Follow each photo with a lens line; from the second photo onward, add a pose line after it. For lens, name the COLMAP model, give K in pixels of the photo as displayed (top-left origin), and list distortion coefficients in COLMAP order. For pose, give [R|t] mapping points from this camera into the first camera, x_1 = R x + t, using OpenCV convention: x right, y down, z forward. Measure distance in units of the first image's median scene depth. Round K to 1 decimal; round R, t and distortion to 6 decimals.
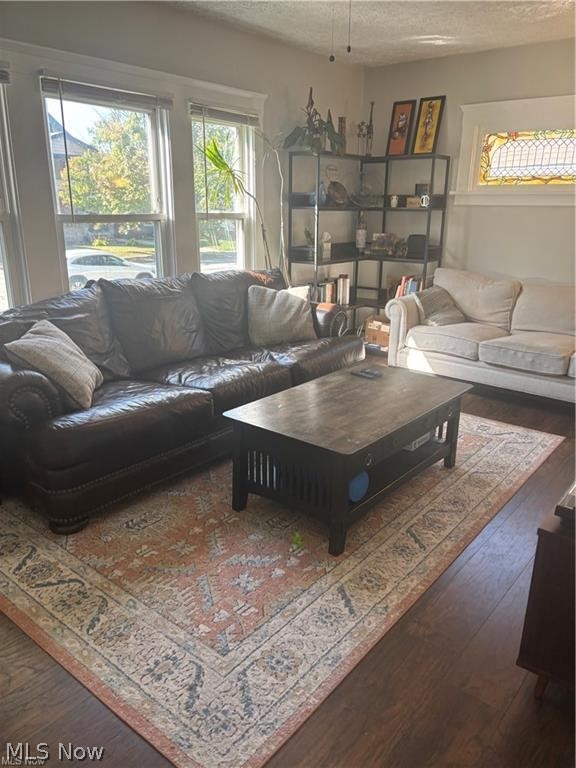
lens RADIAL K [[574.7, 0, 288.0], [0, 574.7, 384.0], [0, 0, 1]] dist [0.000133, 0.000875]
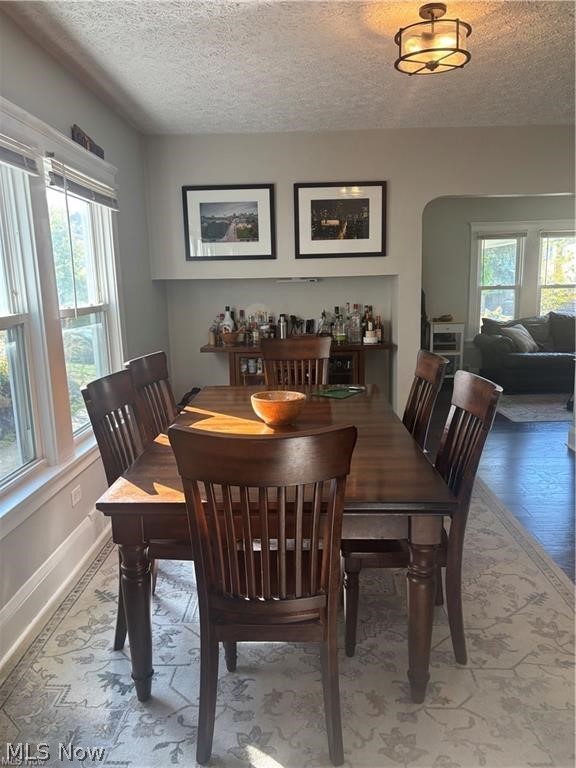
lens RADIAL K [[574.7, 0, 288.0], [0, 574.7, 384.0], [0, 0, 1]] dist [0.000133, 0.000875]
pose [[0.603192, 0.114449, -0.789342, 1.044405], [-0.208884, 0.977777, -0.017852, 0.426400], [0.769758, 0.175649, 0.613694, -1.387996]]
